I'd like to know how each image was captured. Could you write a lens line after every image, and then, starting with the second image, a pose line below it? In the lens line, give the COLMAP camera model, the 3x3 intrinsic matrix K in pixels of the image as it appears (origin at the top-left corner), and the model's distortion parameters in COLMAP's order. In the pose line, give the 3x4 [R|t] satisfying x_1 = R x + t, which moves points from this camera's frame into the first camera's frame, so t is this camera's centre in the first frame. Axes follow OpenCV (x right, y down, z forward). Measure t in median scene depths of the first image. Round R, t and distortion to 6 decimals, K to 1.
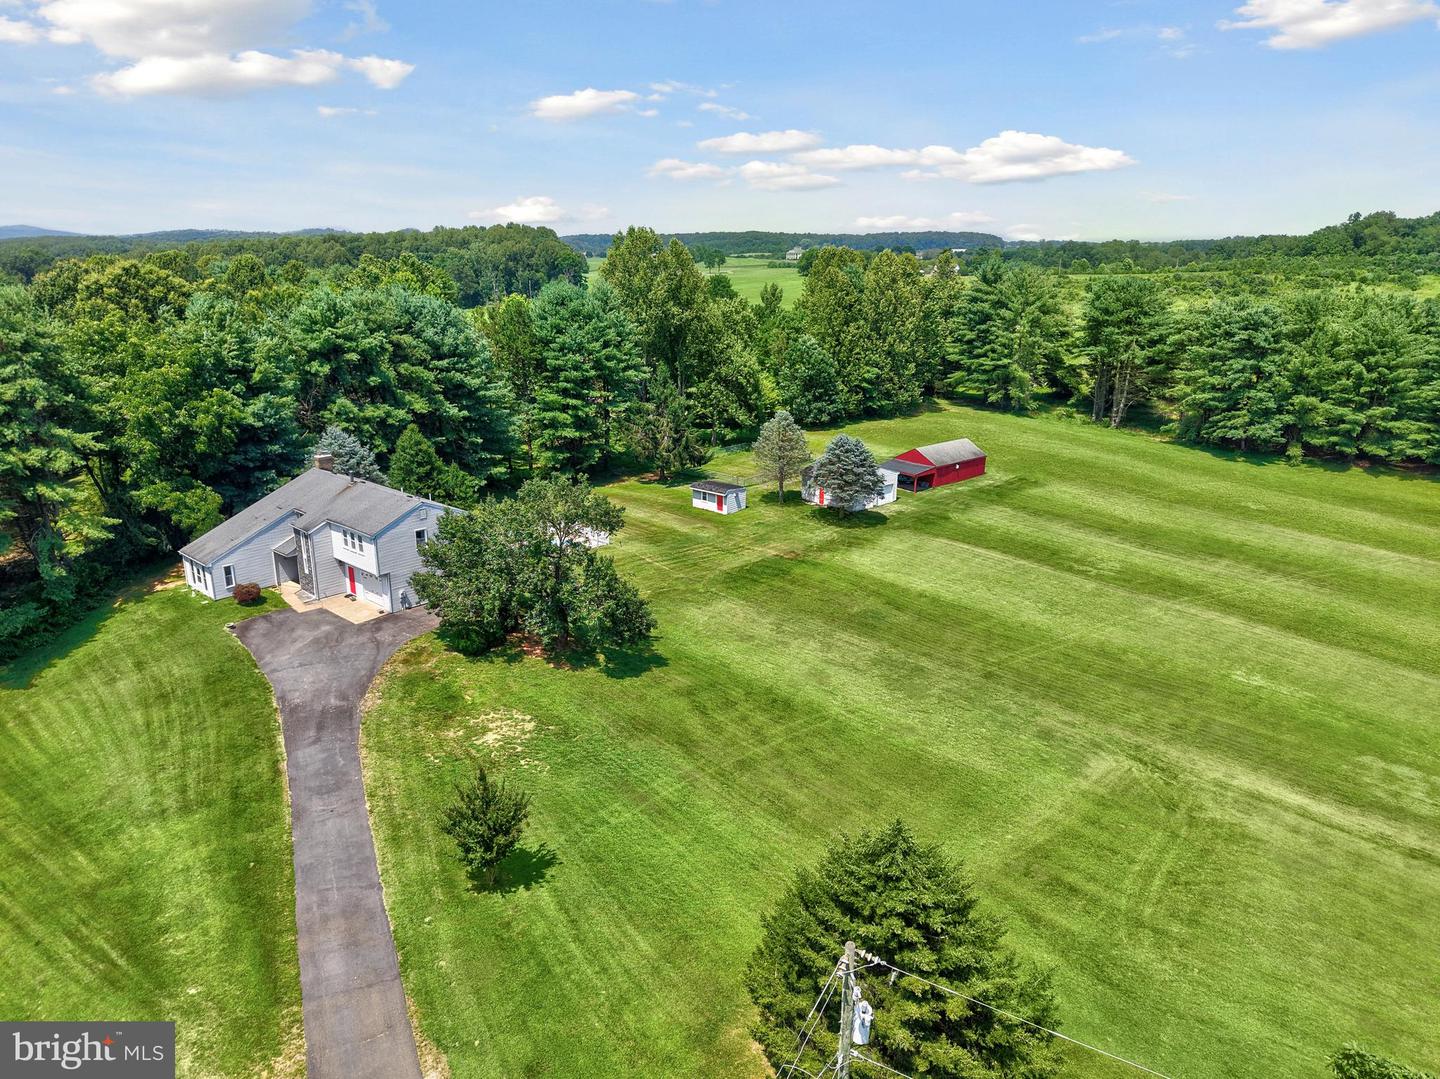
lens RADIAL K [[963.3, 0, 723.6], [0, 963.3, 509.2], [0, 0, 1]] dist [0.089185, -0.110877]
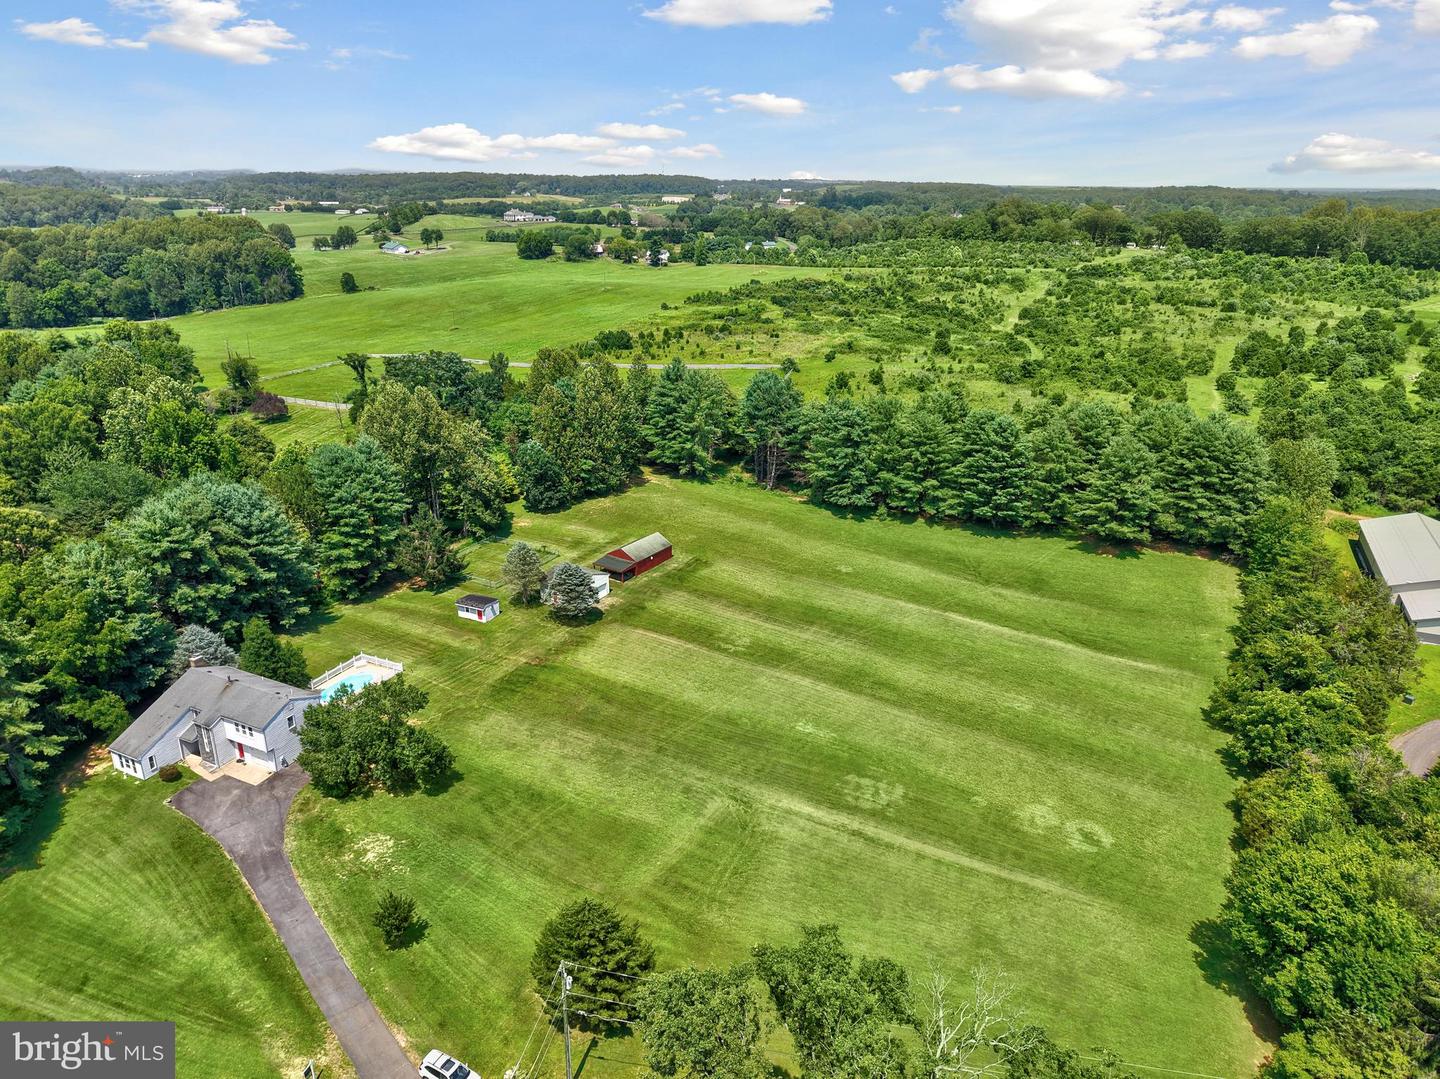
lens RADIAL K [[979.6, 0, 714.4], [0, 979.6, 524.7], [0, 0, 1]] dist [0.024284, -0.003634]
pose [[0.965946, -0.093622, 0.241210, -0.007033], [0.072005, 0.992682, 0.096944, -0.270943], [-0.248521, -0.076275, 0.965619, -0.460023]]
